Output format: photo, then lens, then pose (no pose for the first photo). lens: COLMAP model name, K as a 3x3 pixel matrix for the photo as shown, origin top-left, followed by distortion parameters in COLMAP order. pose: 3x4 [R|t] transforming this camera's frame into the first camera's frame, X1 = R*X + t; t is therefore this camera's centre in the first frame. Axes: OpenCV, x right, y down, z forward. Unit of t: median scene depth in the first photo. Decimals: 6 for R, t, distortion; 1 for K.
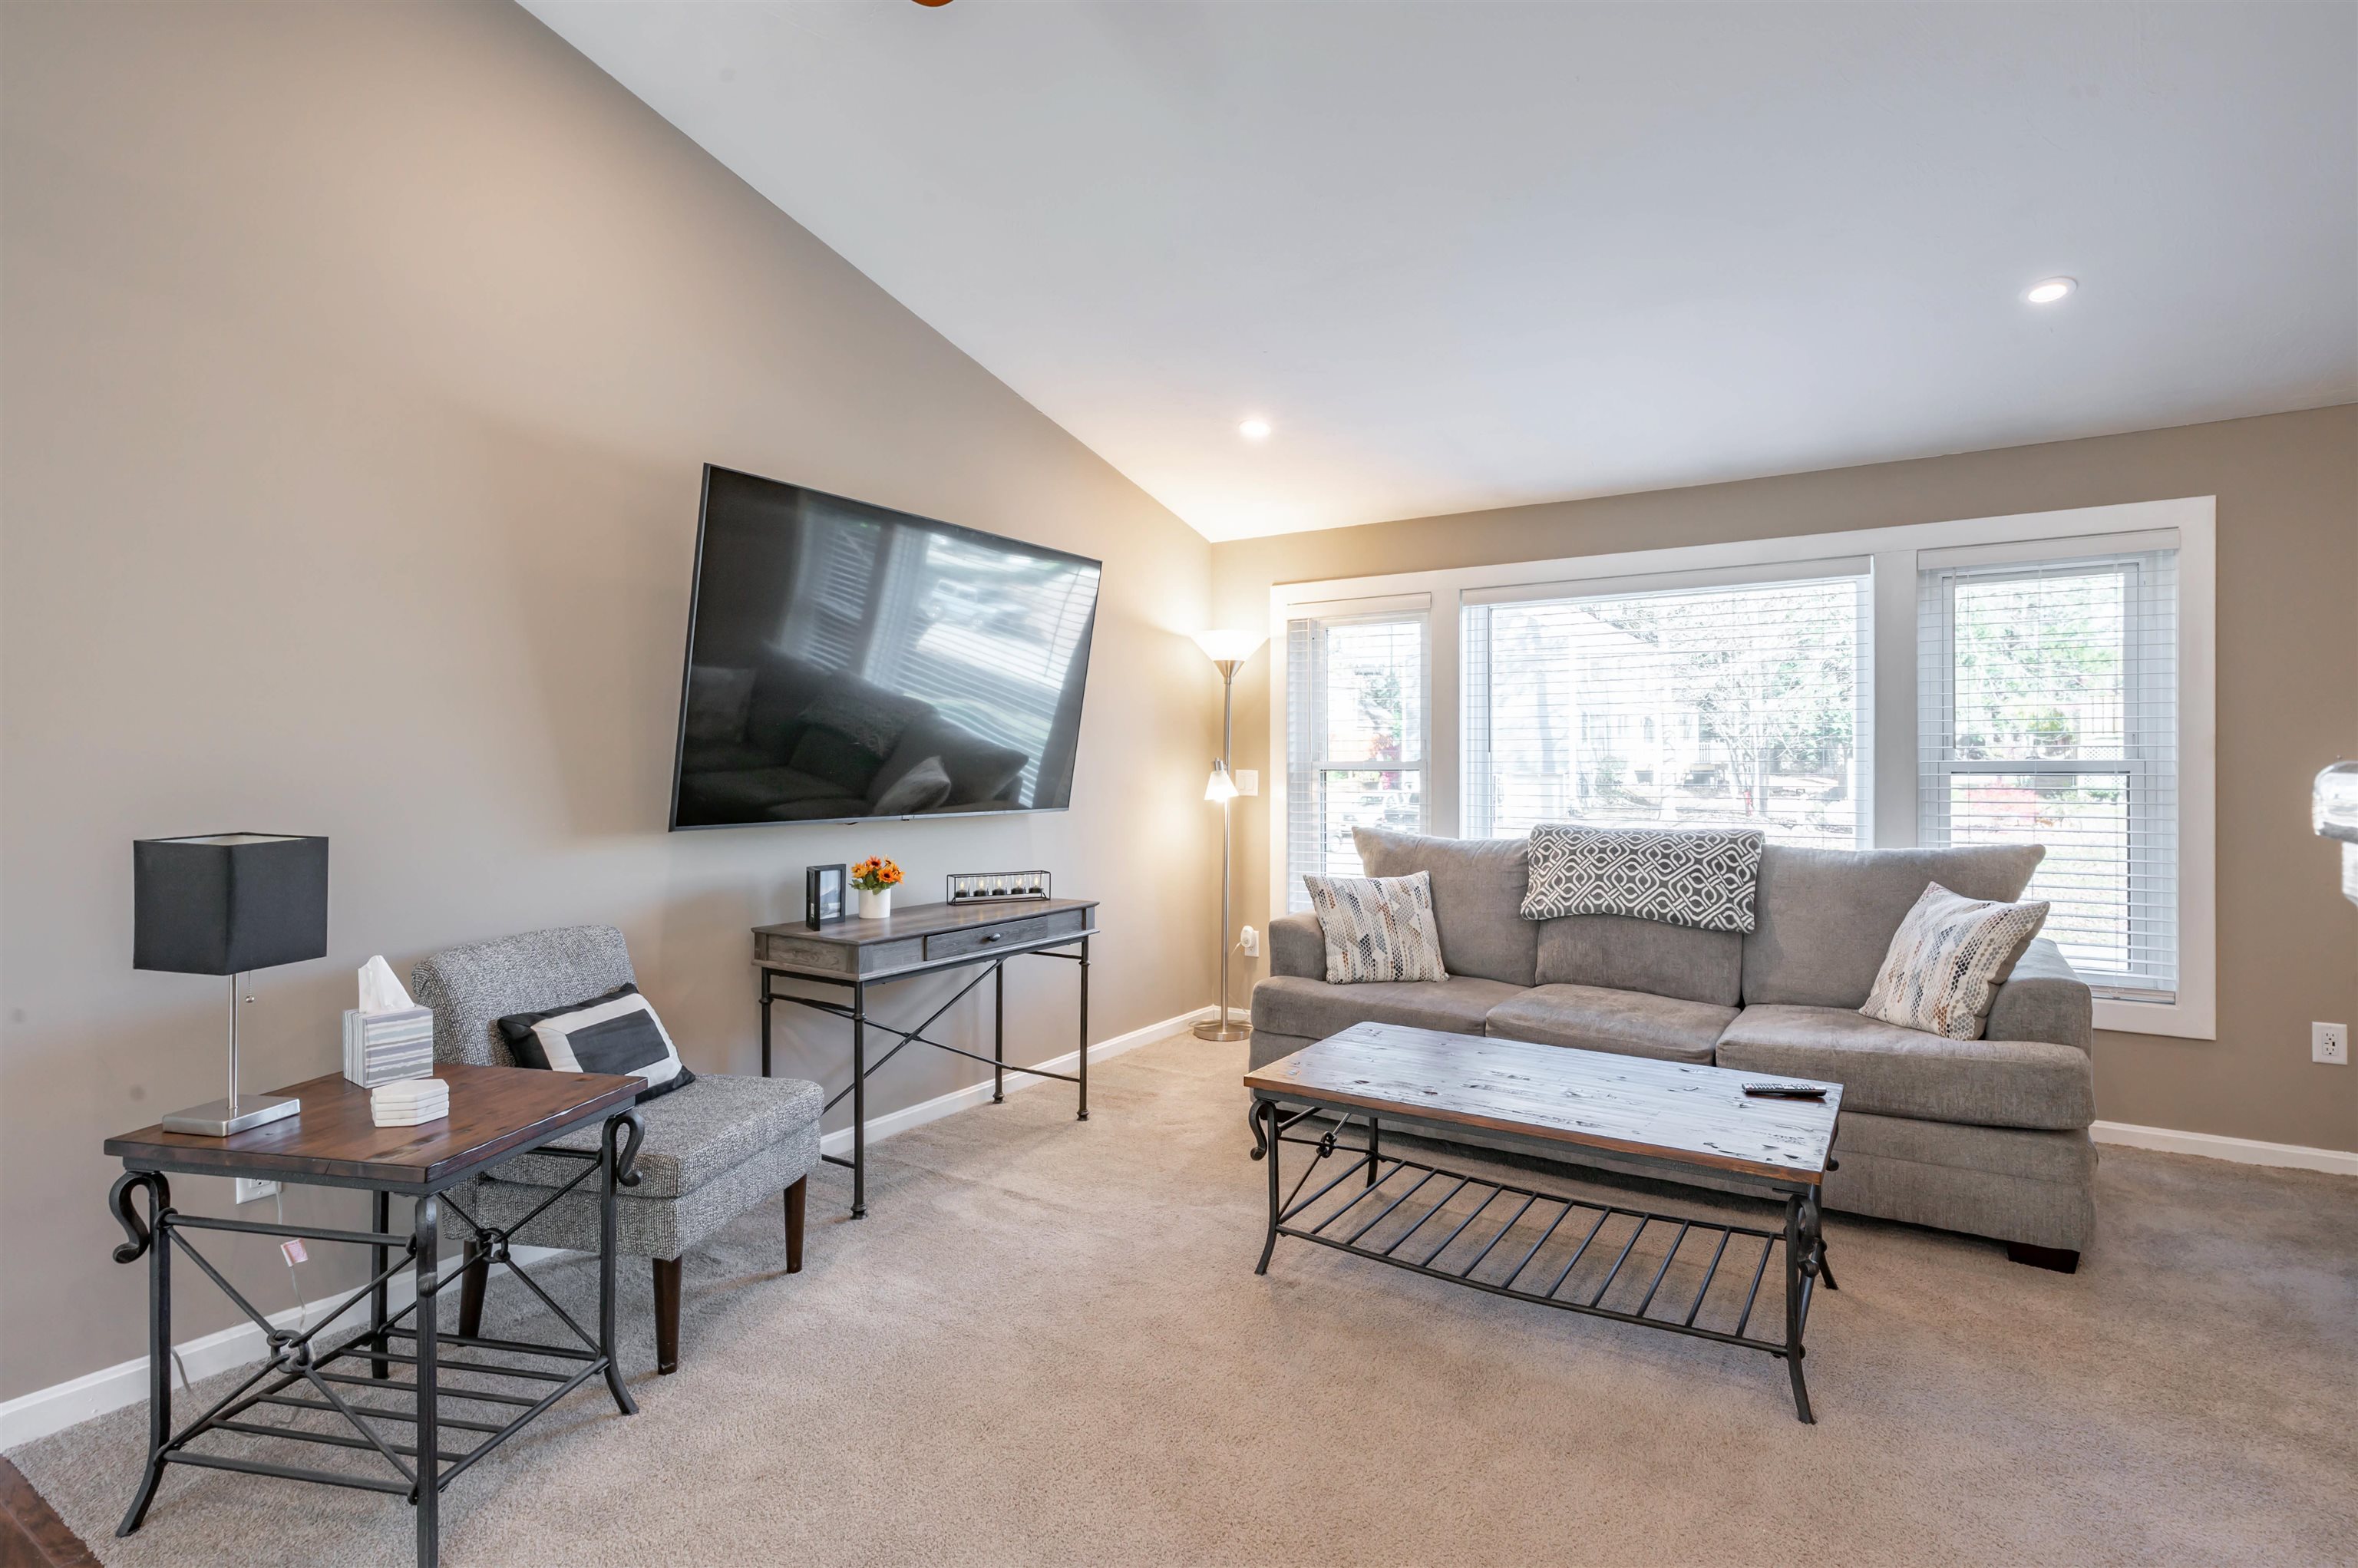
lens RADIAL K [[1155.5, 0, 1190.7], [0, 1155.5, 768.6], [0, 0, 1]] dist [-0.003921, 0.002586]
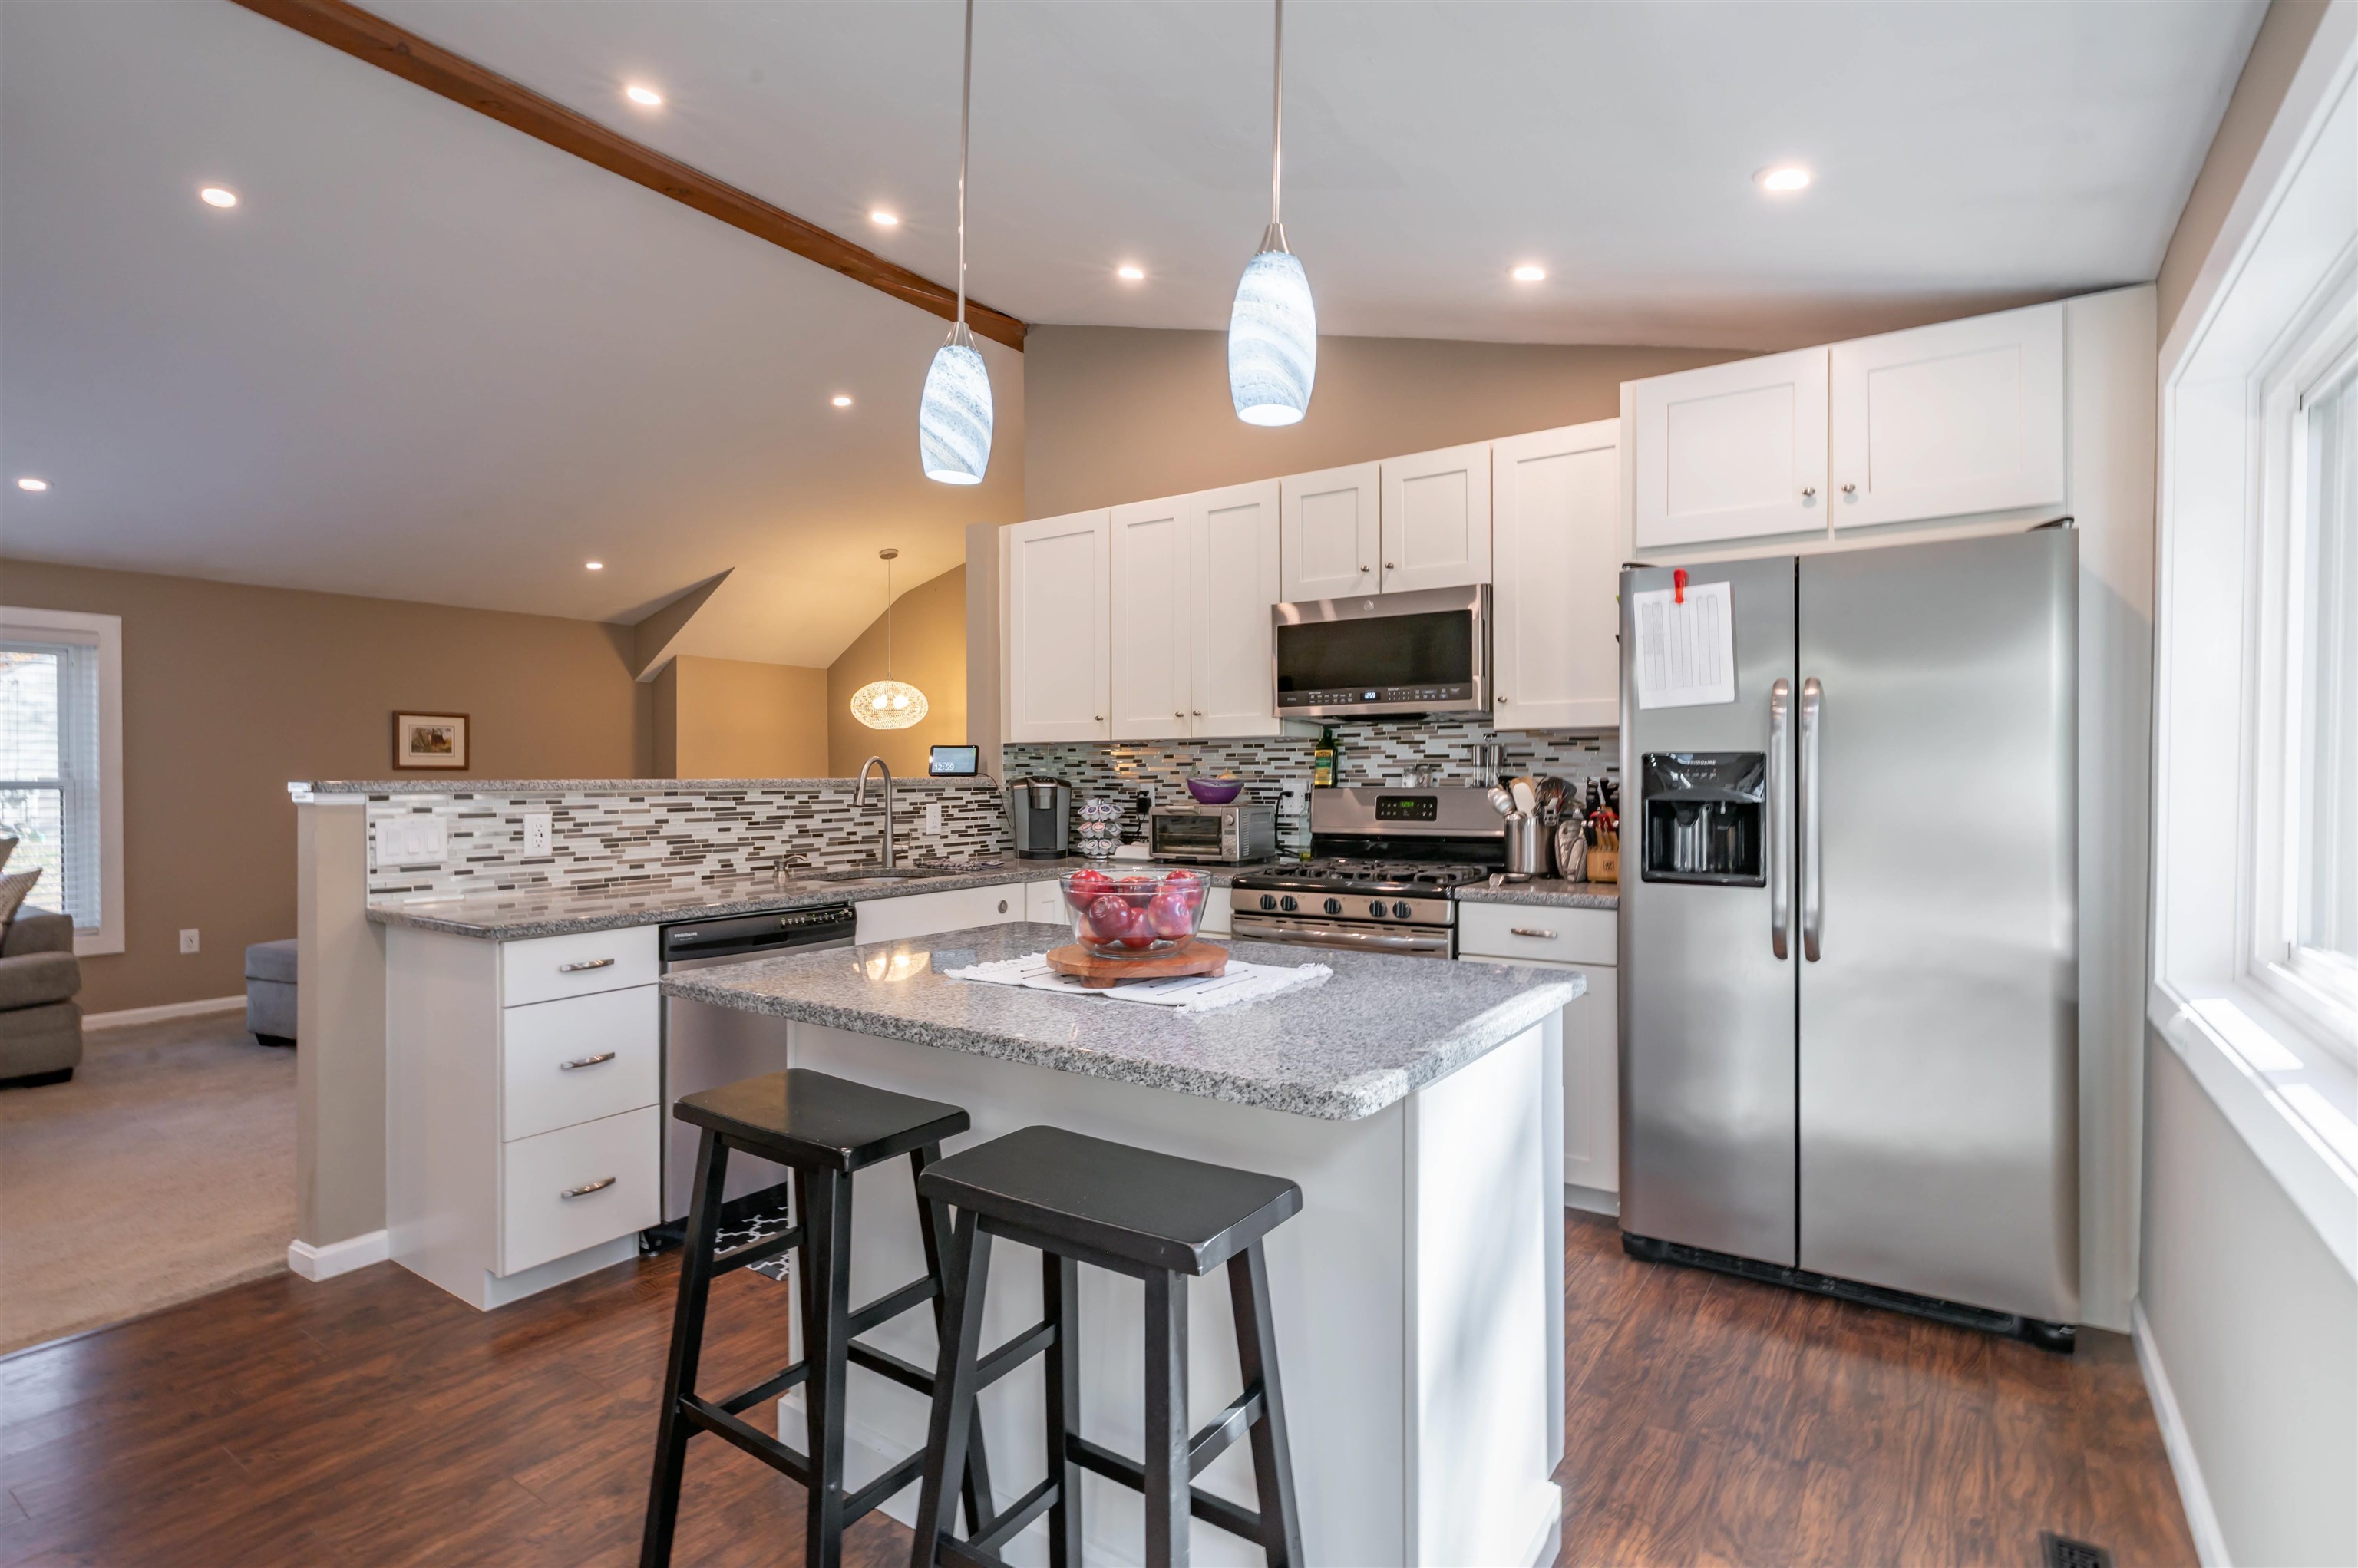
lens RADIAL K [[1155.5, 0, 1178.3], [0, 1155.5, 781.4], [0, 0, 1]] dist [-0.003921, 0.002586]
pose [[0.038590, -0.003449, 0.999249, -0.643339], [0.006132, 0.999976, 0.003215, -0.001261], [-0.999236, 0.006003, 0.038610, -0.519740]]
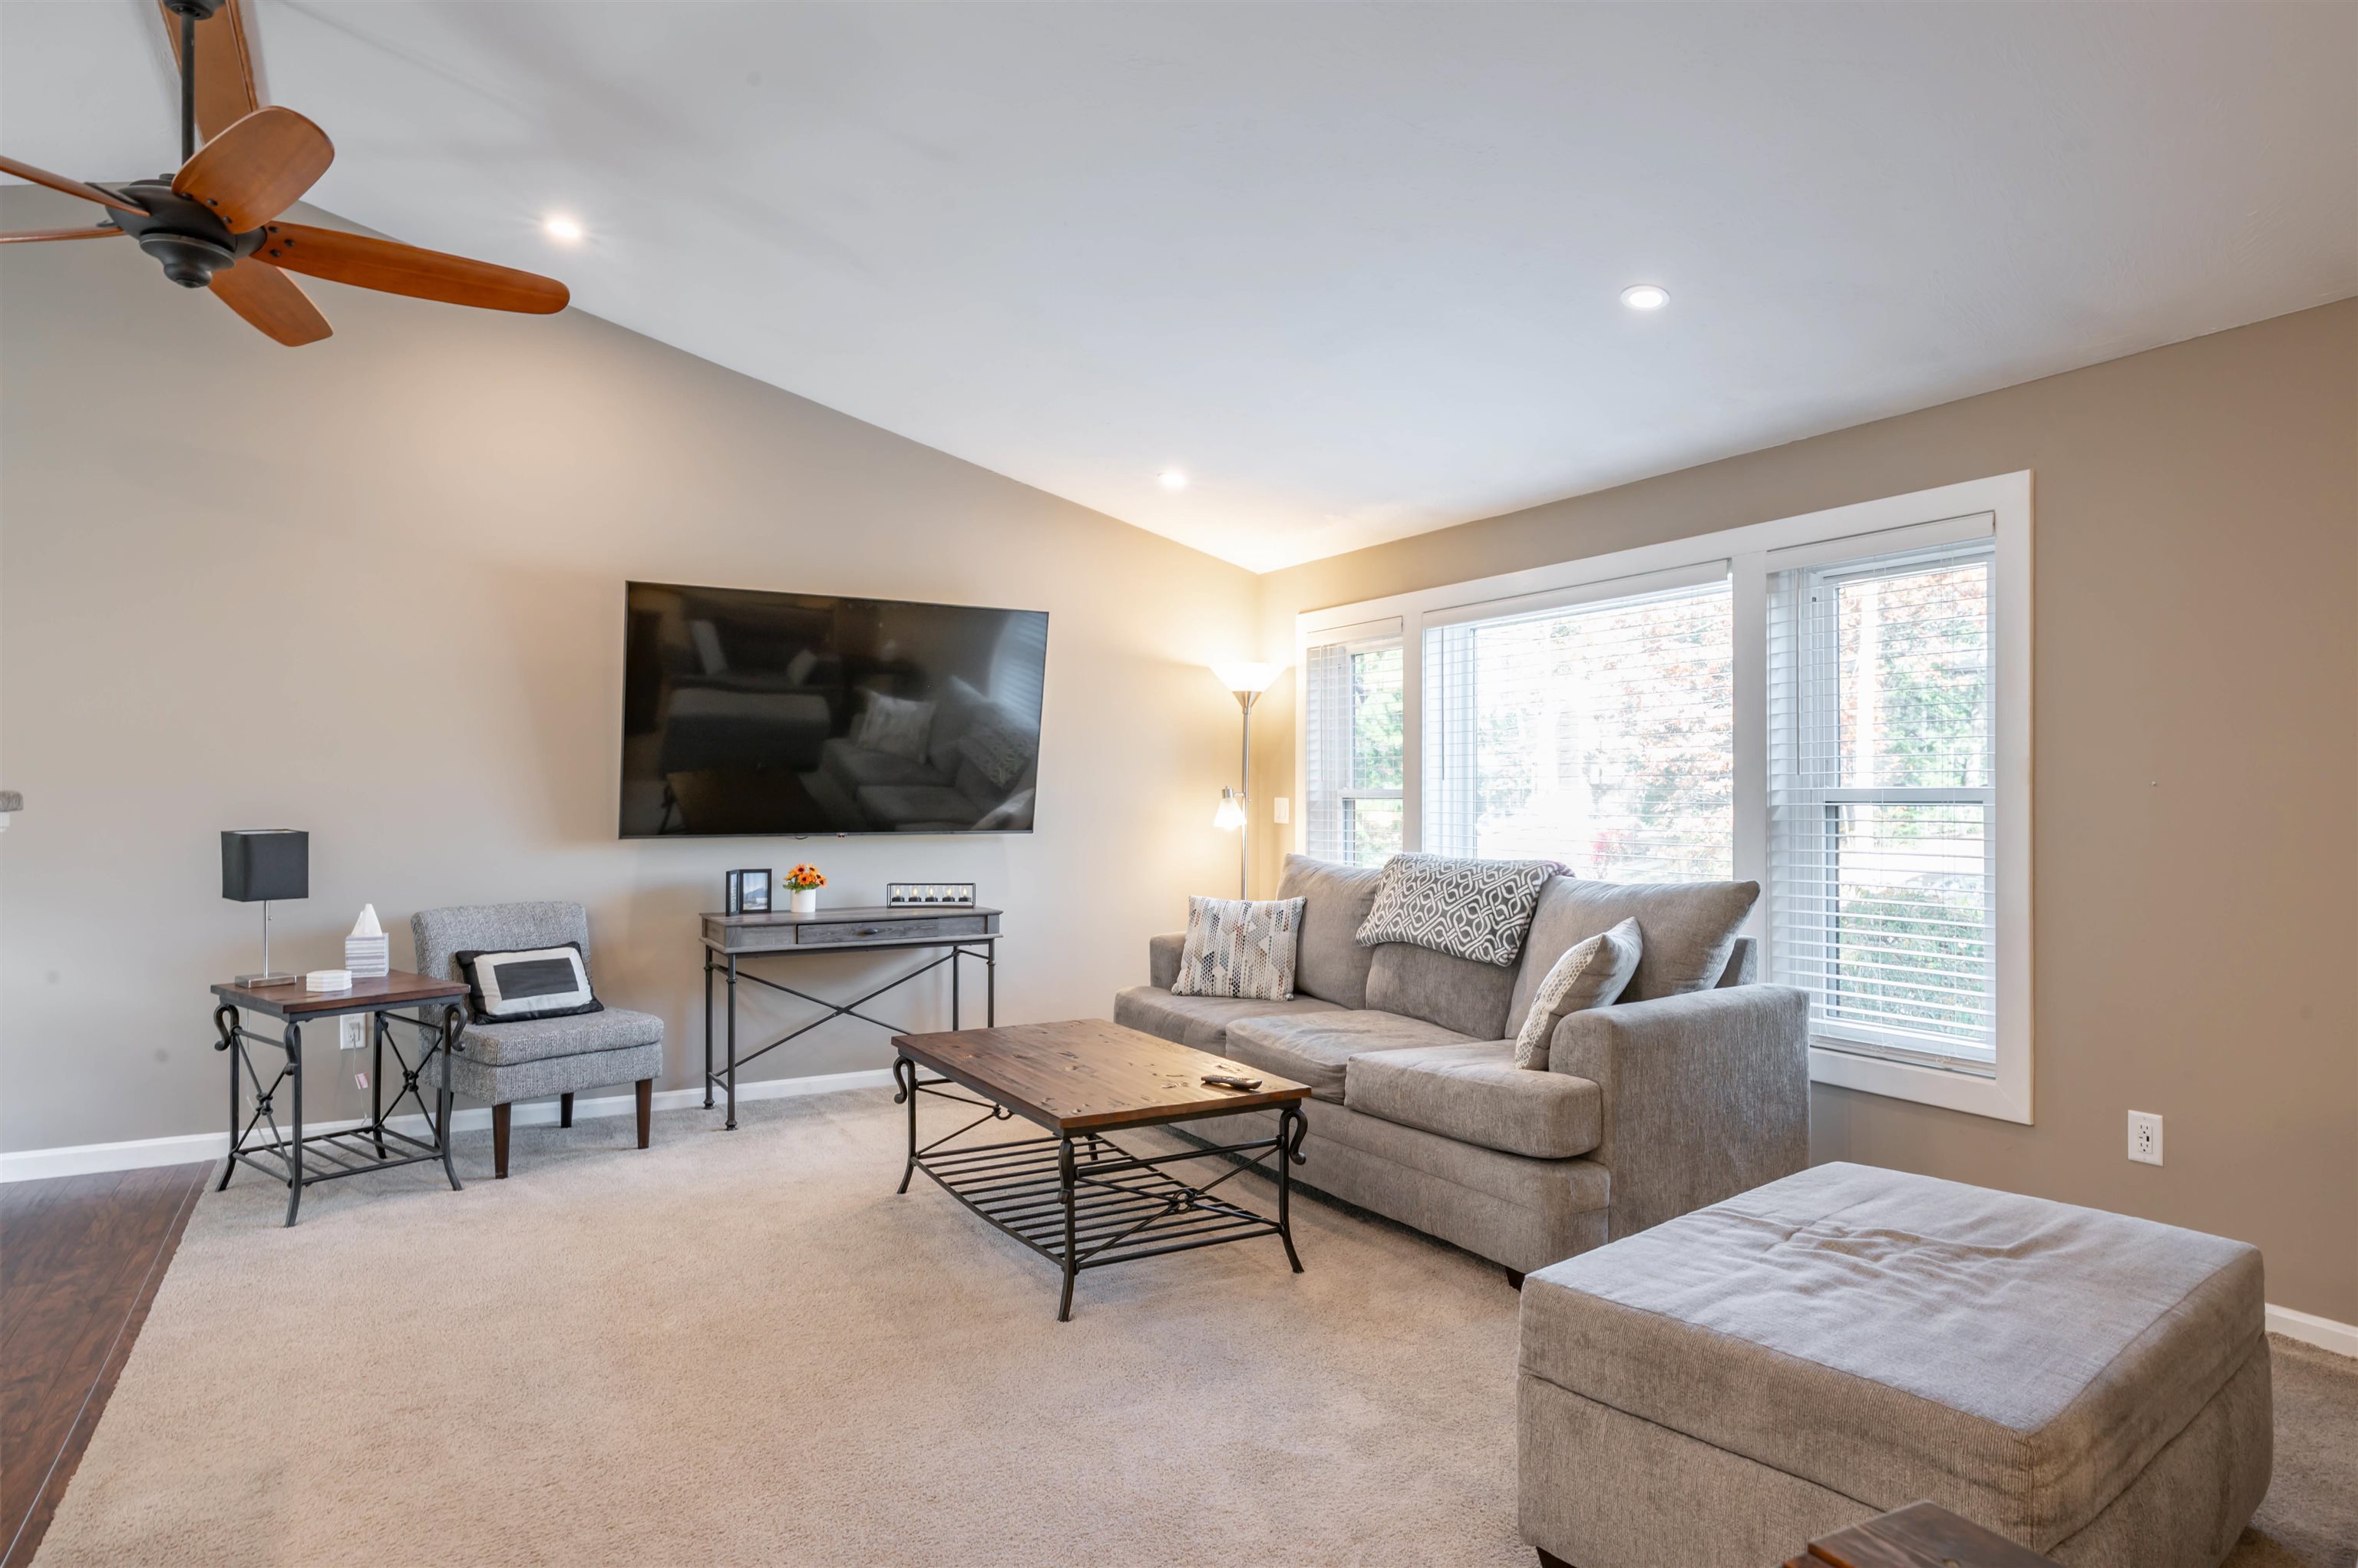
lens RADIAL K [[1384.4, 0, 1199.8], [0, 1384.4, 781.6], [0, 0, 1]] dist [0.001860, -0.001204]
pose [[0.888678, -0.003569, -0.458518, 0.771586], [-0.001414, 0.999944, -0.010523, -0.000093], [0.458530, 0.010000, 0.888623, -0.151443]]
